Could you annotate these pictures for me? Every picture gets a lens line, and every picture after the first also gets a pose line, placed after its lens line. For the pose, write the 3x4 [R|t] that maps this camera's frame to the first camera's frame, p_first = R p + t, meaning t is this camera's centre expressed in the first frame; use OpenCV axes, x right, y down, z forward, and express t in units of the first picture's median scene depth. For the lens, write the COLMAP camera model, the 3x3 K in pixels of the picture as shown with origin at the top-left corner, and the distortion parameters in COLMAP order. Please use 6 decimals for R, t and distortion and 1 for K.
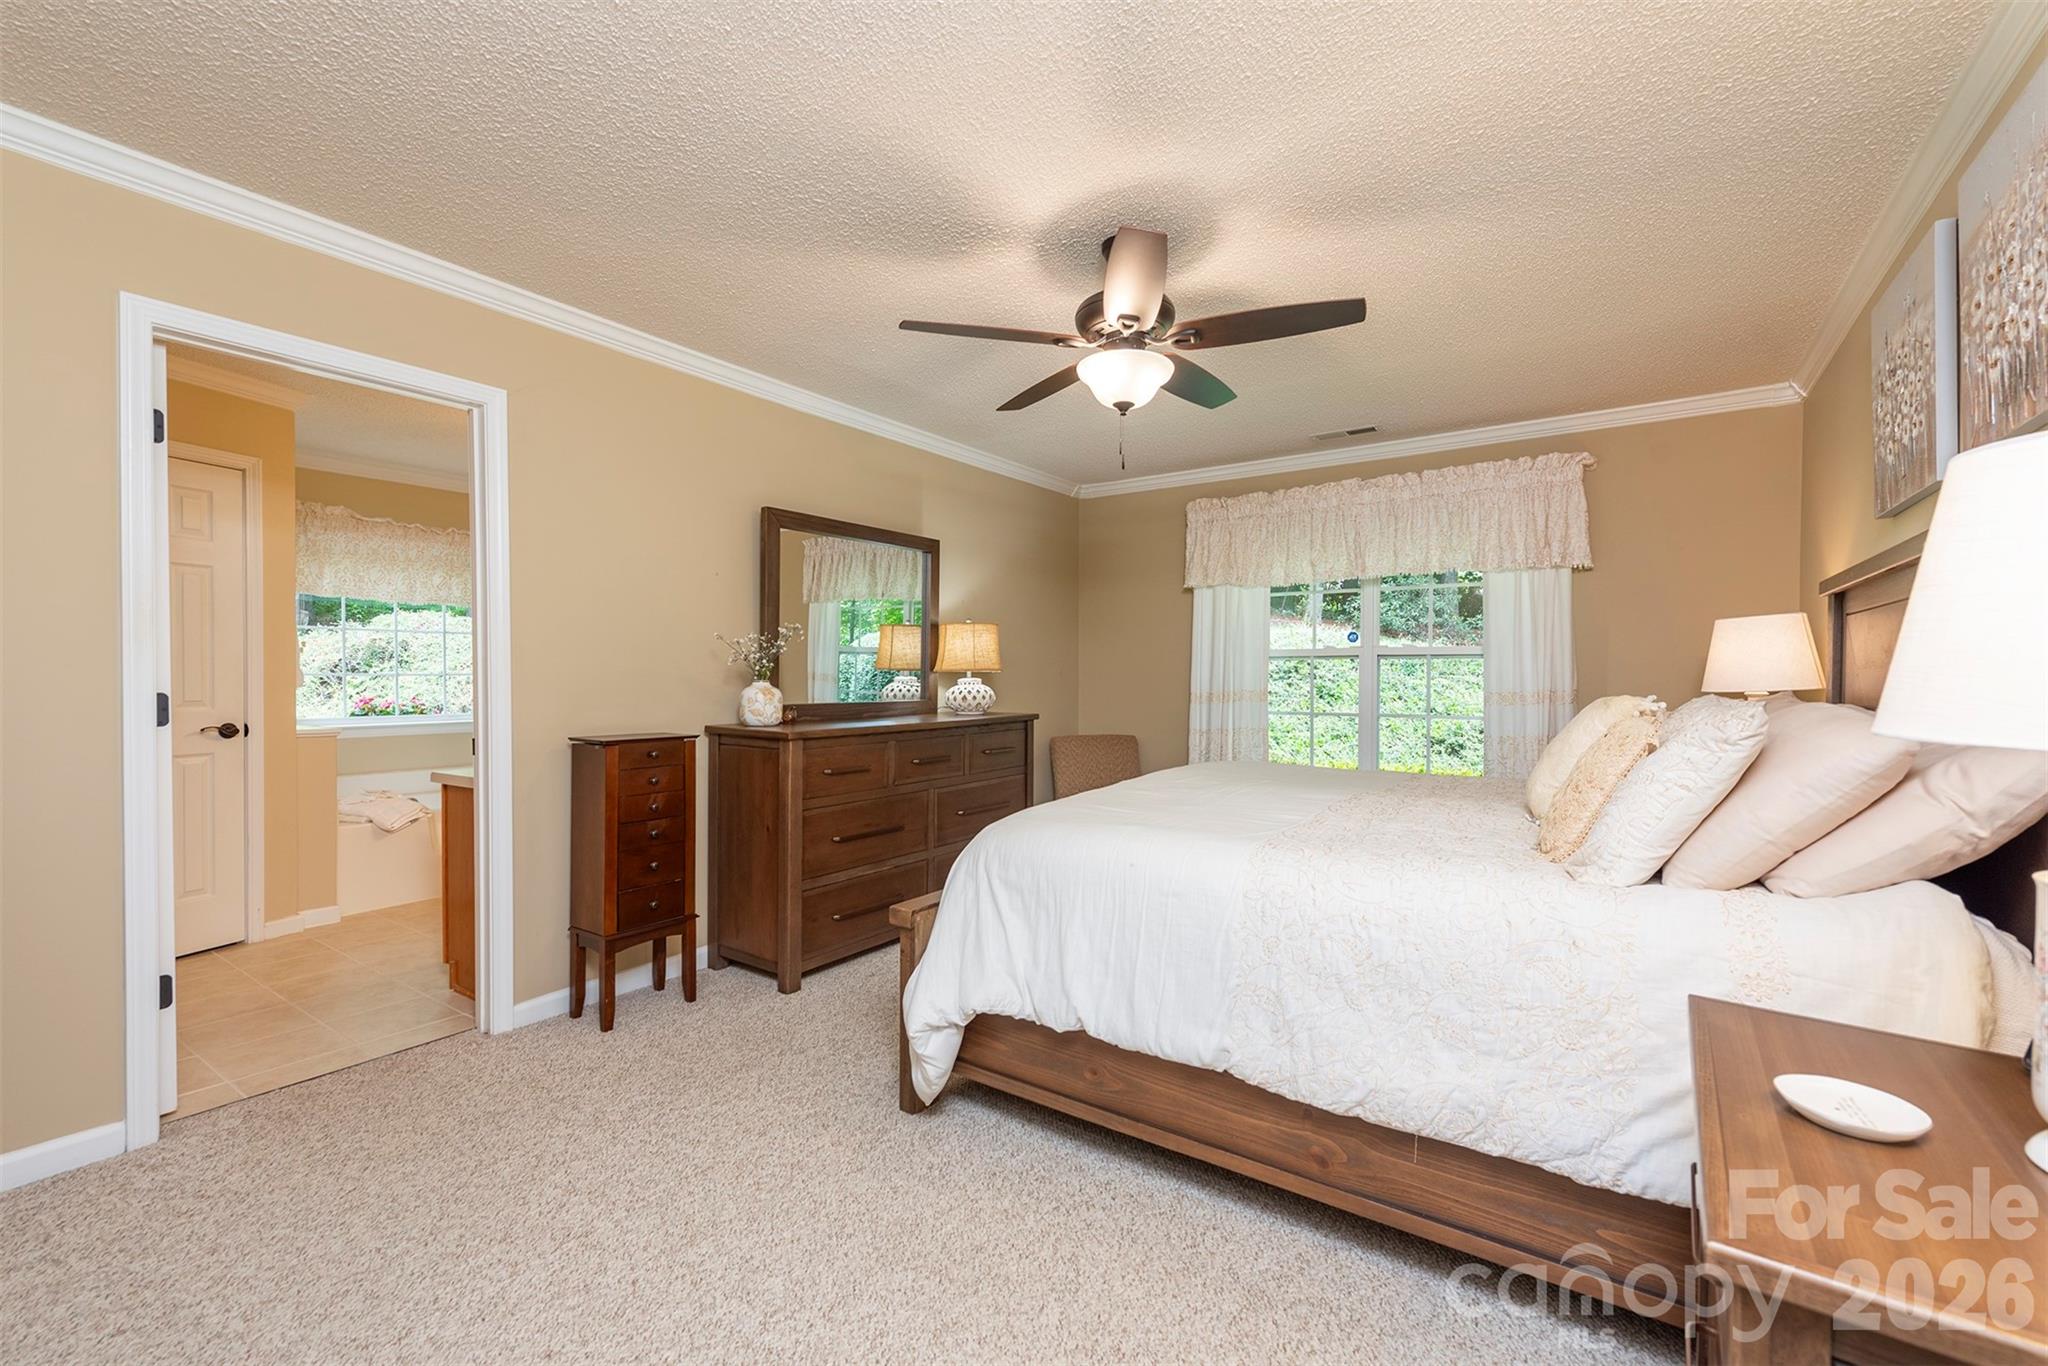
lens RADIAL K [[852.2, 0, 1026.8], [0, 852.2, 676.5], [0, 0, 1]] dist [0.008769, -0.001283]
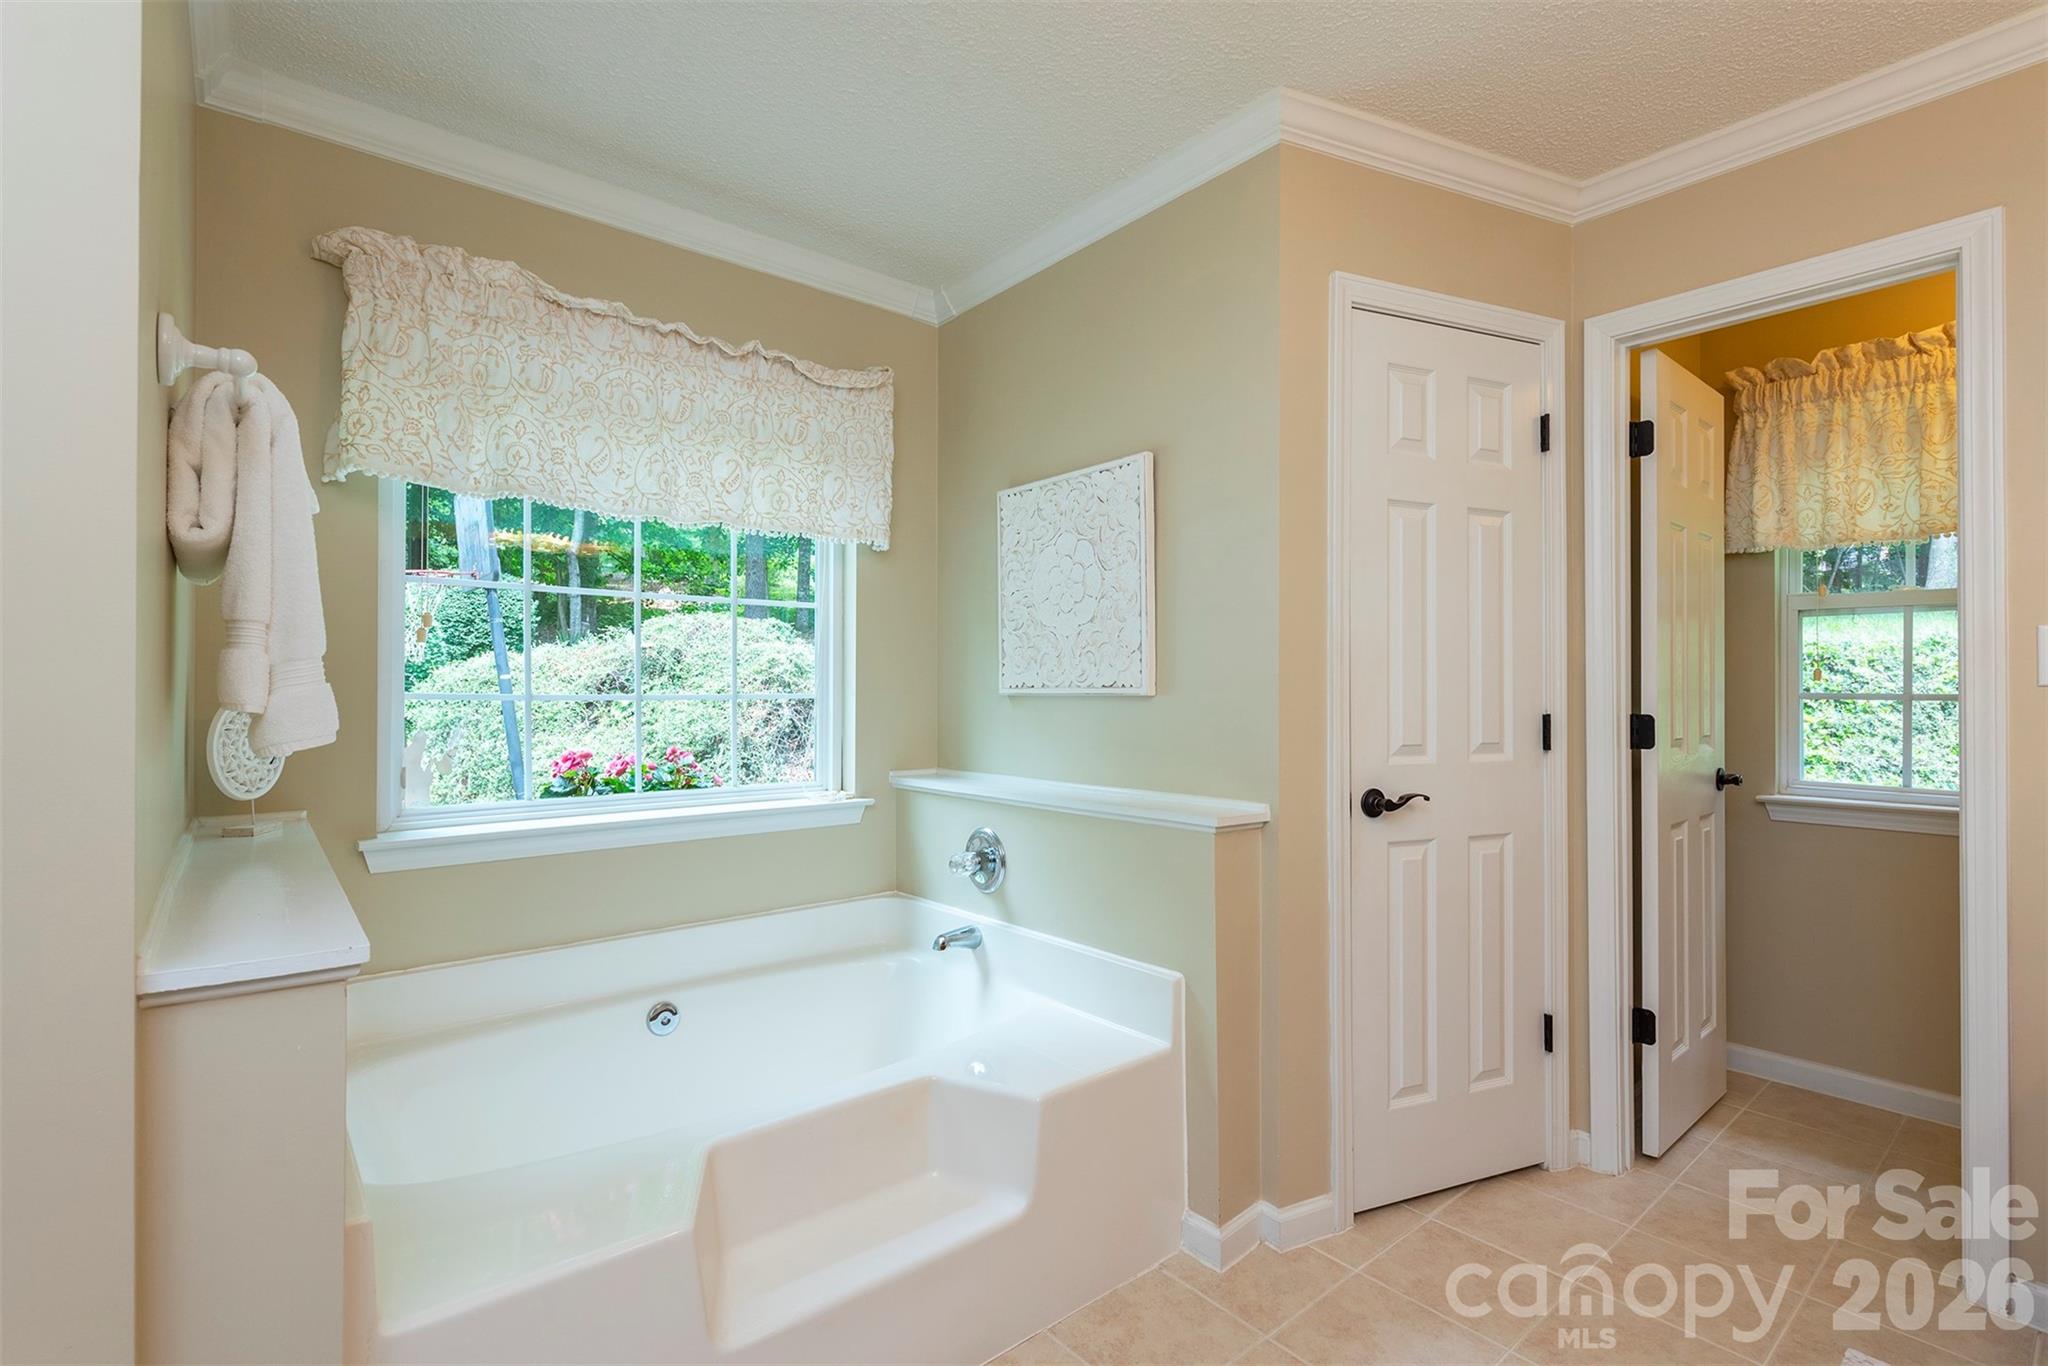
lens RADIAL K [[941.8, 0, 1020.5], [0, 941.8, 679.4], [0, 0, 1]] dist [0.017704, -0.004380]
pose [[0.959077, -0.005046, -0.283102, -0.419118], [0.000539, 0.999872, -0.015998, -0.003197], [0.283146, 0.015191, 0.958956, 0.600314]]
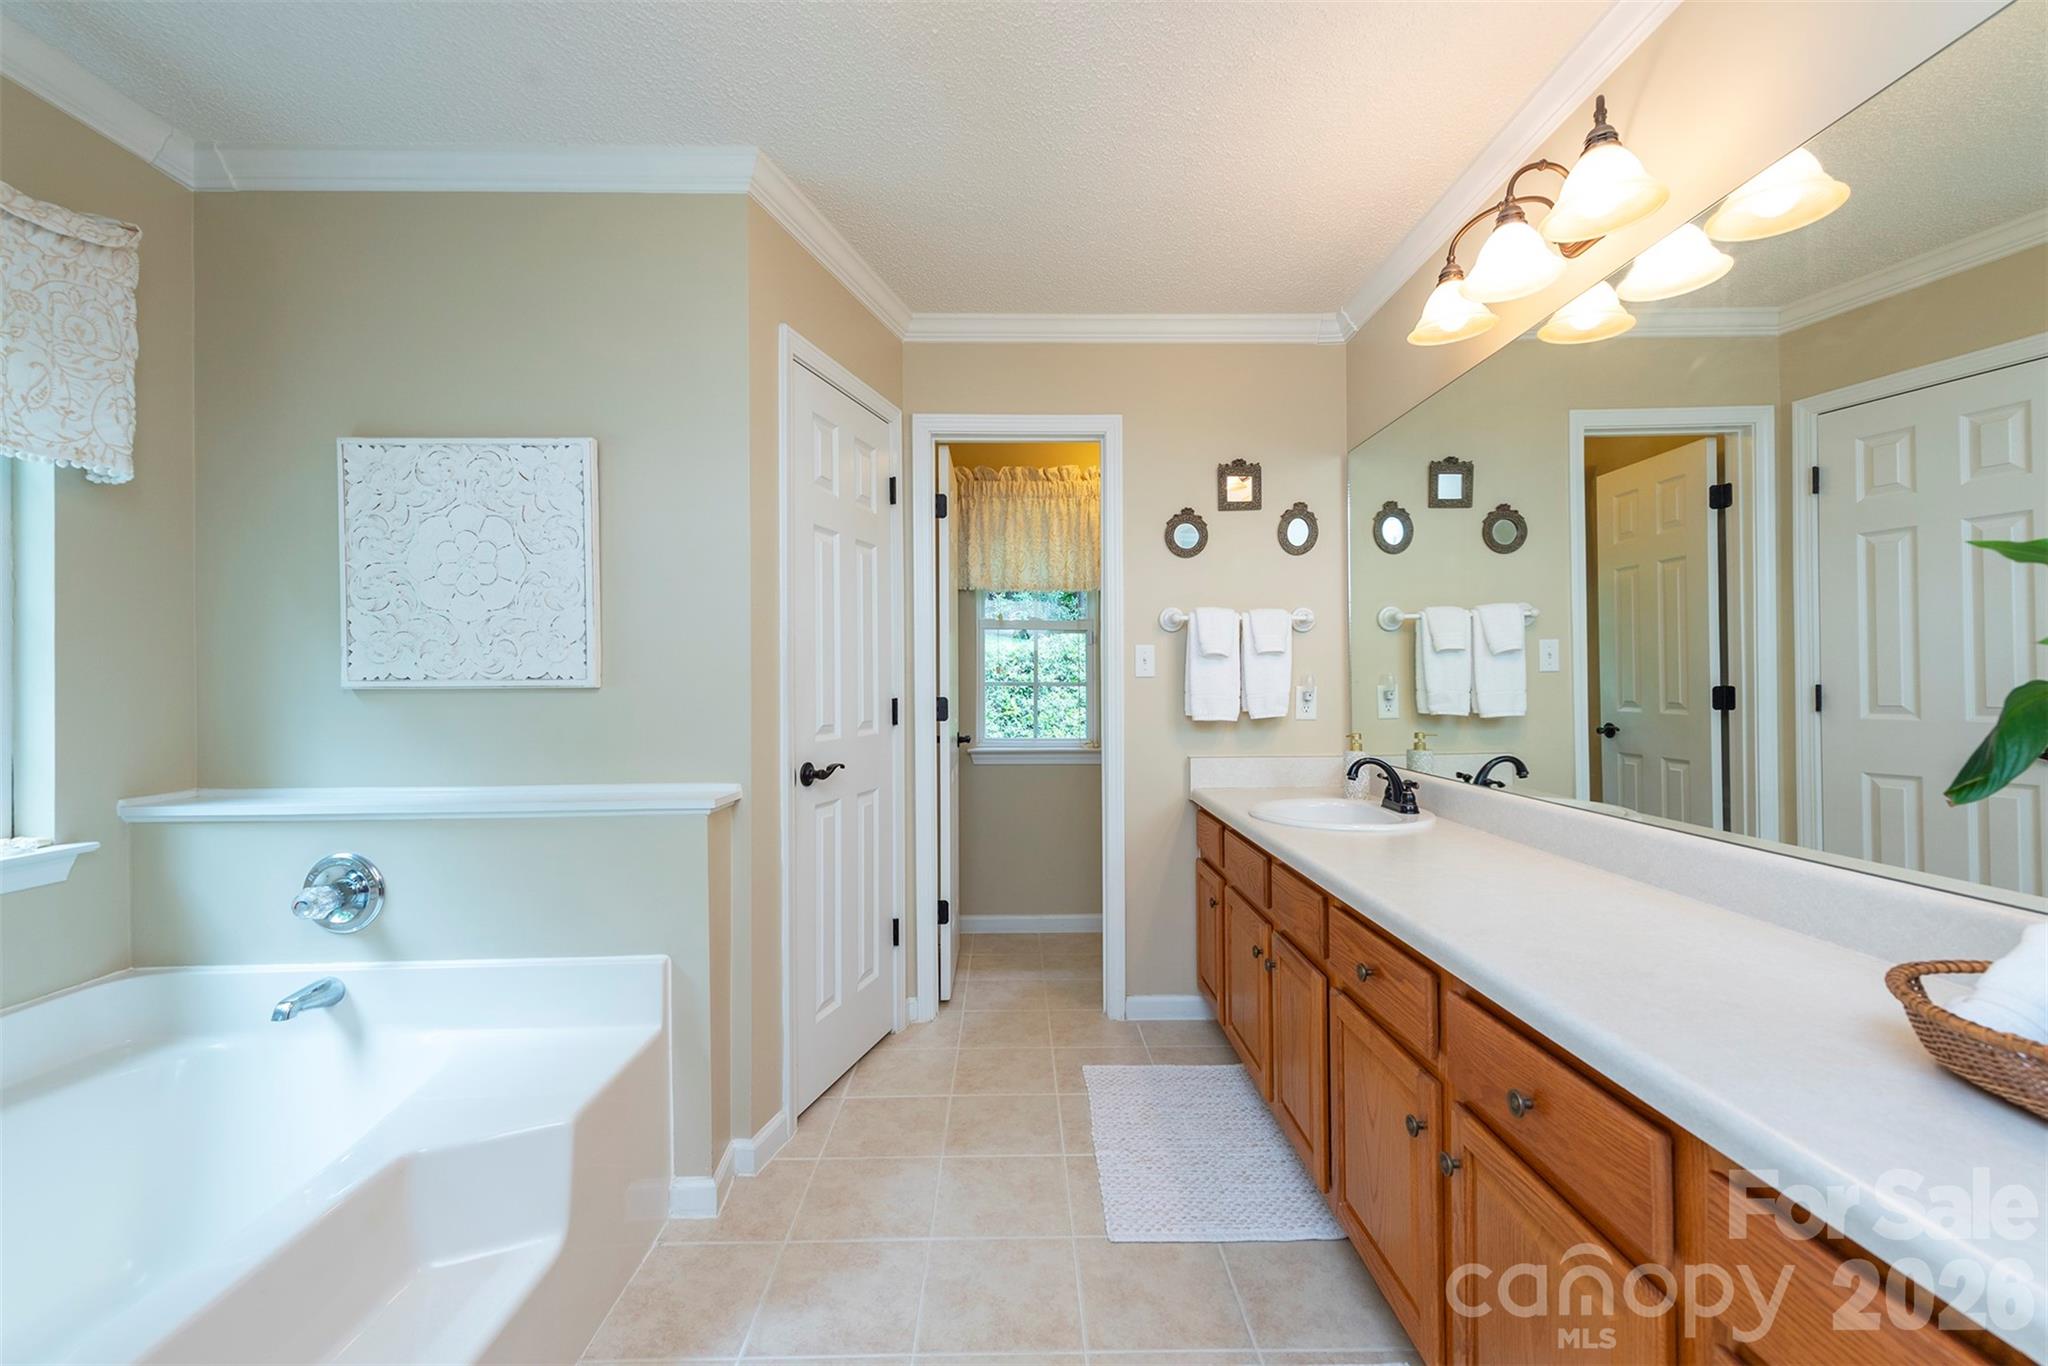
lens RADIAL K [[852.2, 0, 1018.9], [0, 852.2, 674.1], [0, 0, 1]] dist [0.008769, -0.001283]
pose [[0.817765, -0.001925, 0.575548, -0.546150], [0.008604, 0.999924, -0.008881, -0.003564], [-0.575487, 0.012215, 0.817719, 0.607081]]
